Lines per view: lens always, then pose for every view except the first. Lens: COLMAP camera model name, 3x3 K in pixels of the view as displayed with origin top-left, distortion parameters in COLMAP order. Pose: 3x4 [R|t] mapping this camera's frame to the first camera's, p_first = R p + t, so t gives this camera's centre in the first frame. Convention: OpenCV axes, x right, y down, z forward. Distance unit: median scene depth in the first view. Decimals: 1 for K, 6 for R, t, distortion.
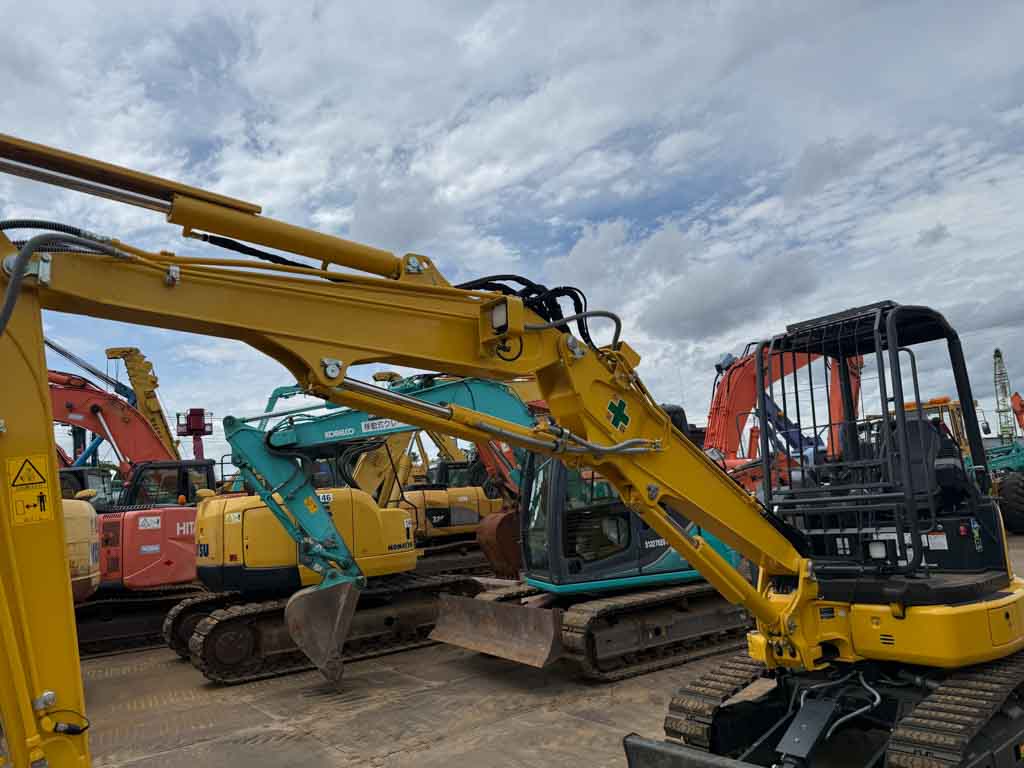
lens RADIAL K [[735.4, 0, 512.0], [0, 735.4, 384.0], [0, 0, 1]] dist [0.010515, -0.016678]
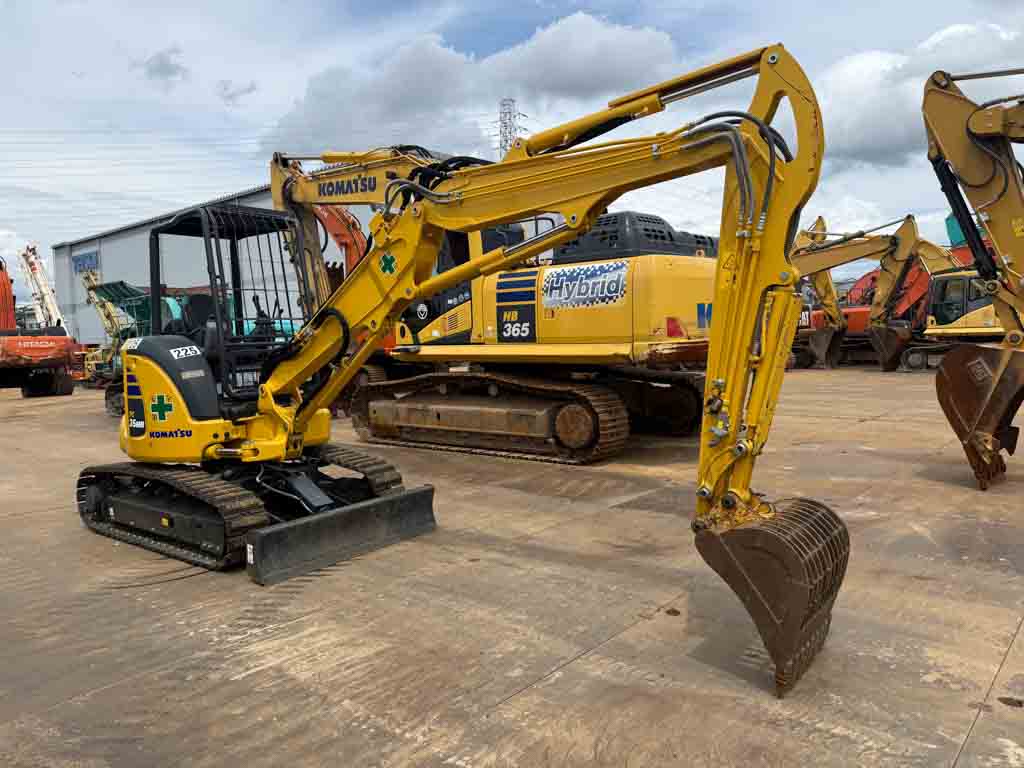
lens RADIAL K [[711.9, 0, 515.3], [0, 711.9, 377.9], [0, 0, 1]] dist [0.098668, -0.141381]
pose [[-0.209071, 0.026578, 0.977539, -0.692022], [-0.103822, 0.993378, -0.049213, 0.166777], [-0.972374, -0.111779, -0.204927, 0.572584]]
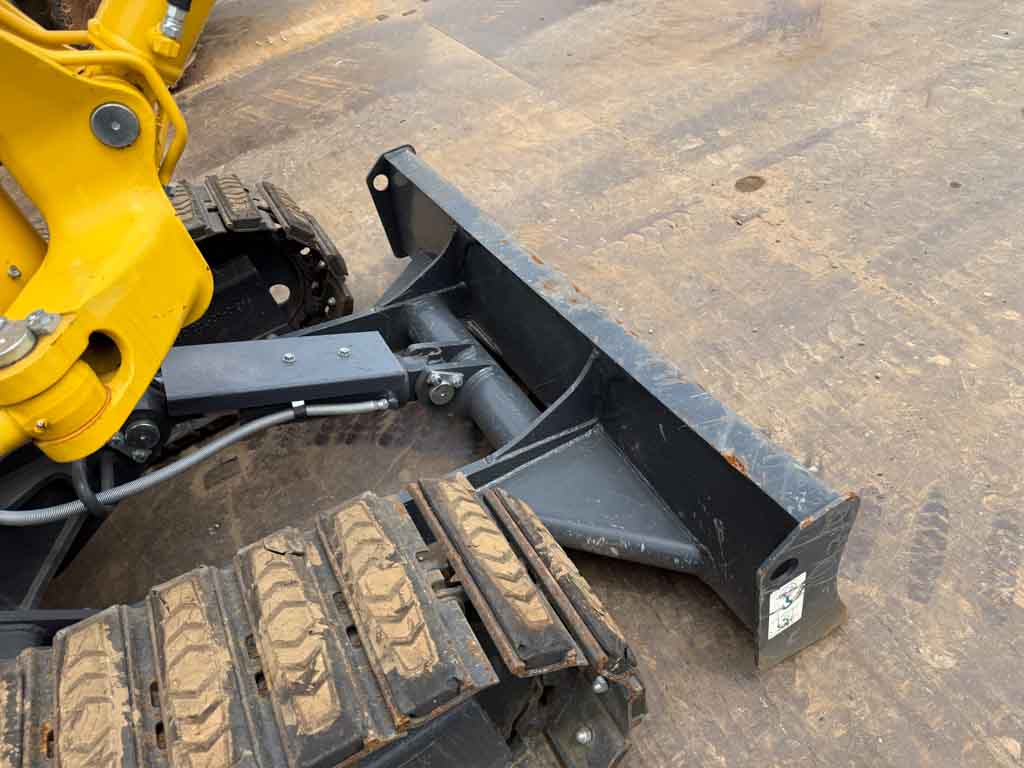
lens RADIAL K [[720.6, 0, 509.9], [0, 720.6, 384.9], [0, 0, 1]] dist [0.075279, -0.115429]
pose [[-0.933396, 0.091677, 0.346941, 0.112448], [0.275293, 0.803109, 0.528421, 0.199424], [-0.230188, 0.588736, -0.774857, 0.779867]]
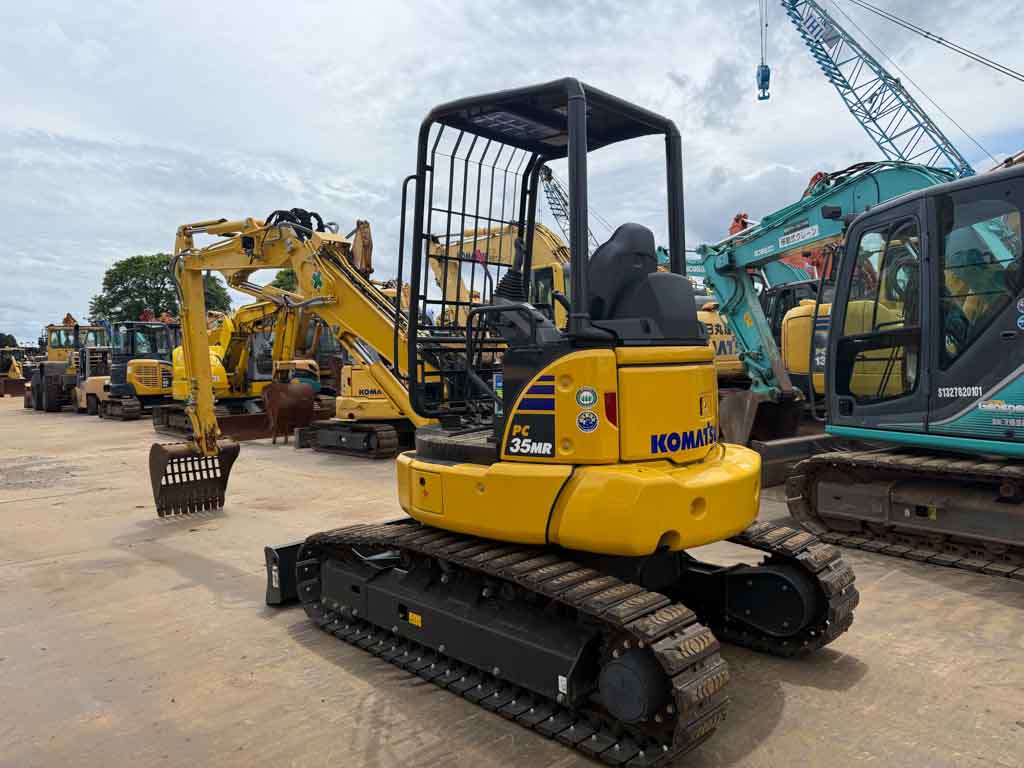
lens RADIAL K [[733.3, 0, 516.5], [0, 733.3, 373.4], [0, 0, 1]] dist [0.008972, 0.000903]
pose [[0.108035, 0.100582, -0.989046, 0.972343], [0.171654, 0.978039, 0.118212, 0.067243], [0.979216, -0.182545, 0.088397, 0.676102]]
